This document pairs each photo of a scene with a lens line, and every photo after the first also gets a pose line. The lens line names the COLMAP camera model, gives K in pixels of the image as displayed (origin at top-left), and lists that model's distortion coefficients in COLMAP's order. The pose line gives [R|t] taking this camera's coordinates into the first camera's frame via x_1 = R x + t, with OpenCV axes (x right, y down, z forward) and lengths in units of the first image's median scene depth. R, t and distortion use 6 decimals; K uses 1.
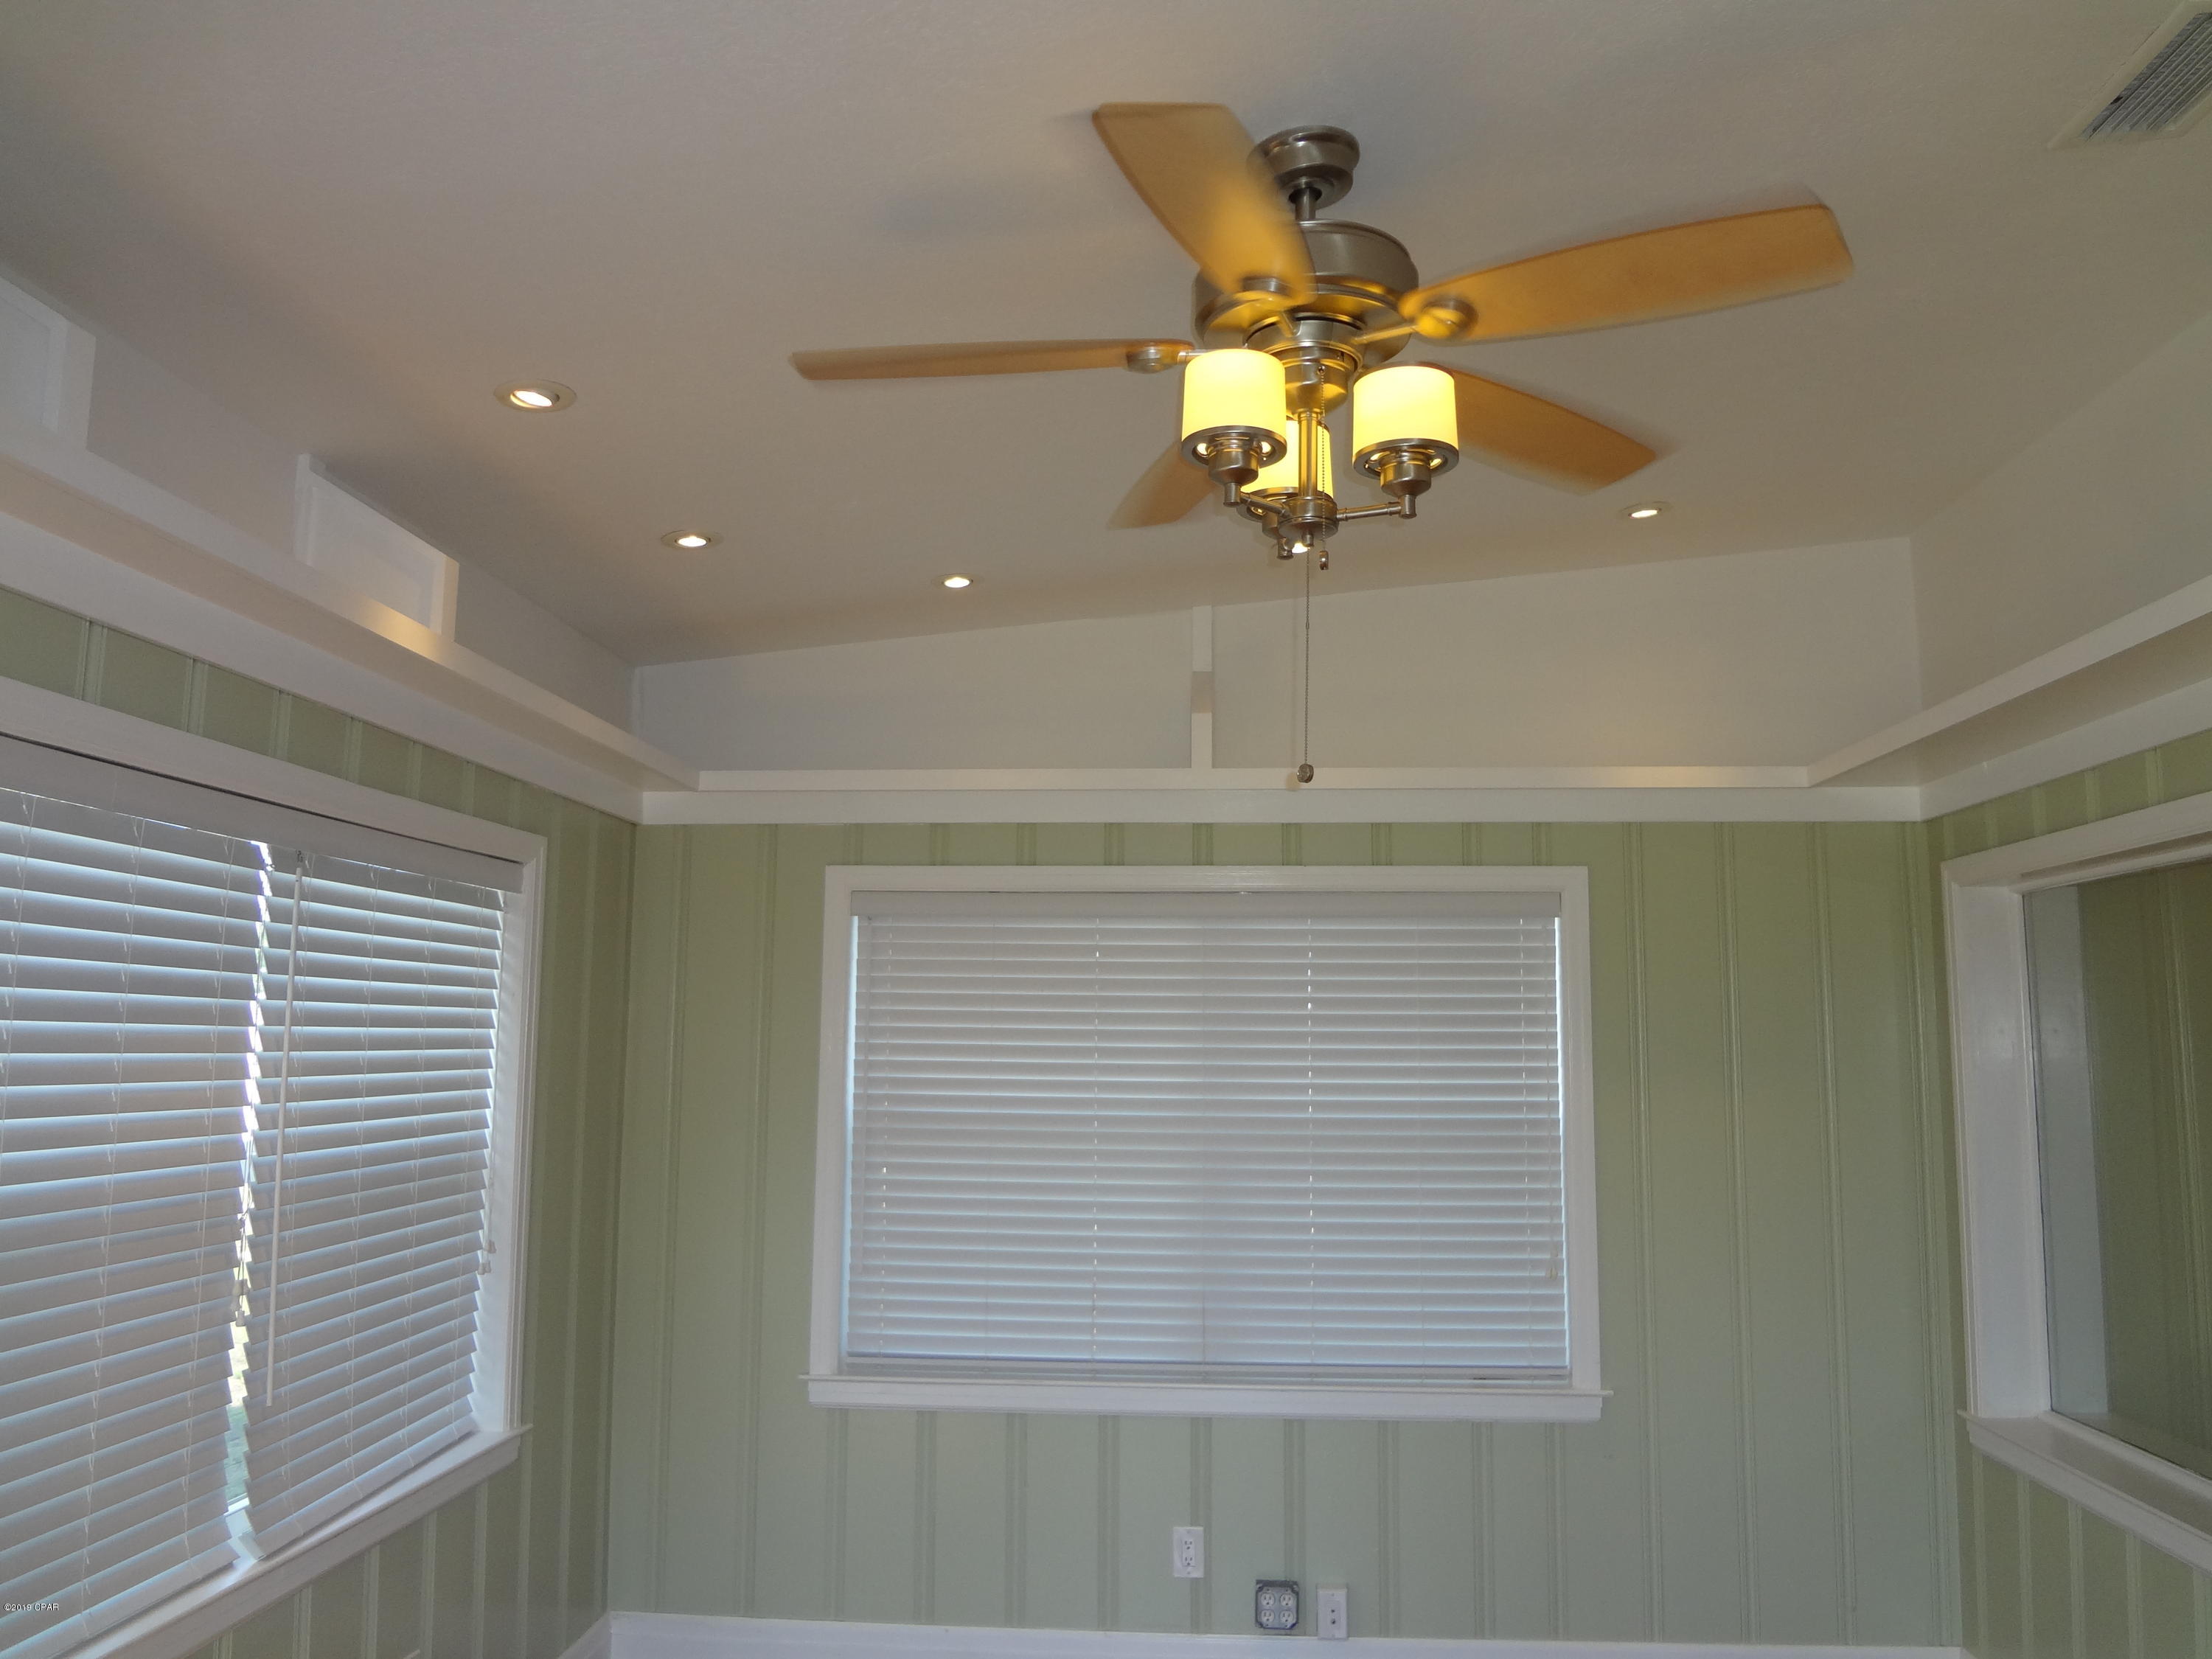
lens RADIAL K [[1646.0, 0, 1106.0], [0, 1646.0, 829.5], [0, 0, 1]] dist [-0.054399, 0.006949]
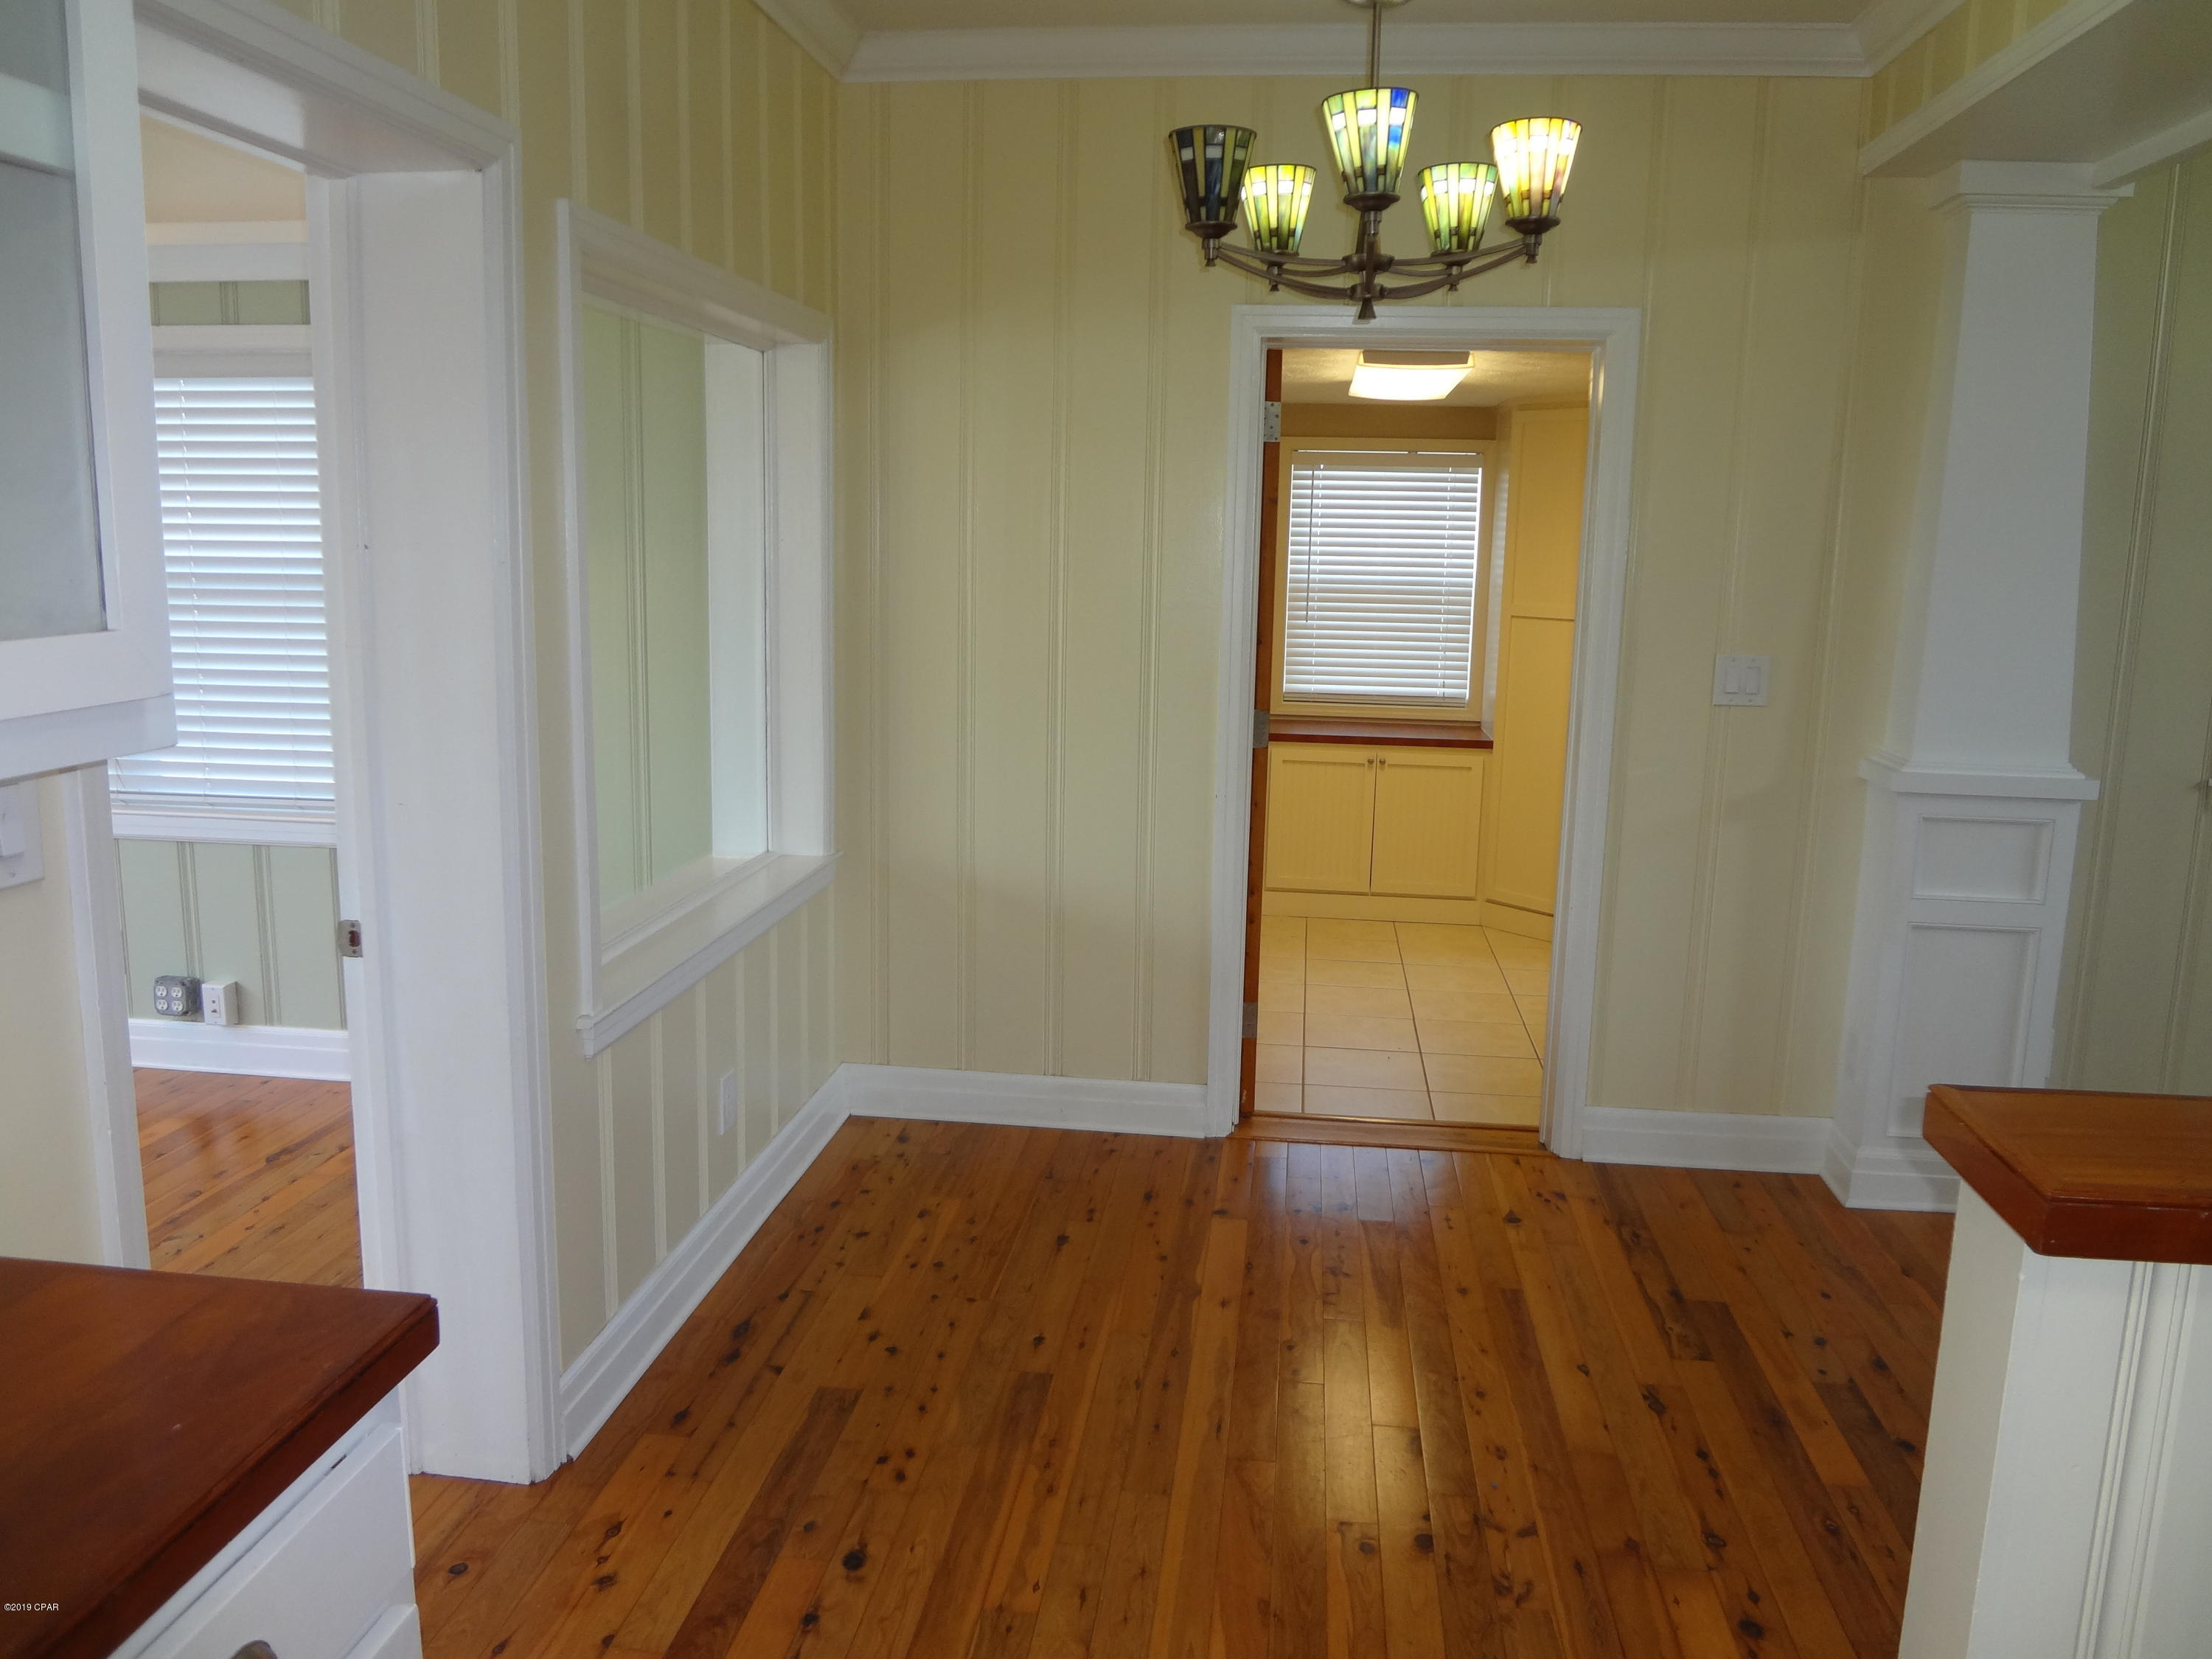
lens RADIAL K [[1646.0, 0, 1106.0], [0, 1646.0, 829.5], [0, 0, 1]] dist [-0.054399, 0.006949]
pose [[0.998771, 0.021069, -0.044855, 0.814925], [-0.006200, 0.951134, 0.308715, 0.007806], [0.049168, -0.308057, 0.950096, -0.018614]]
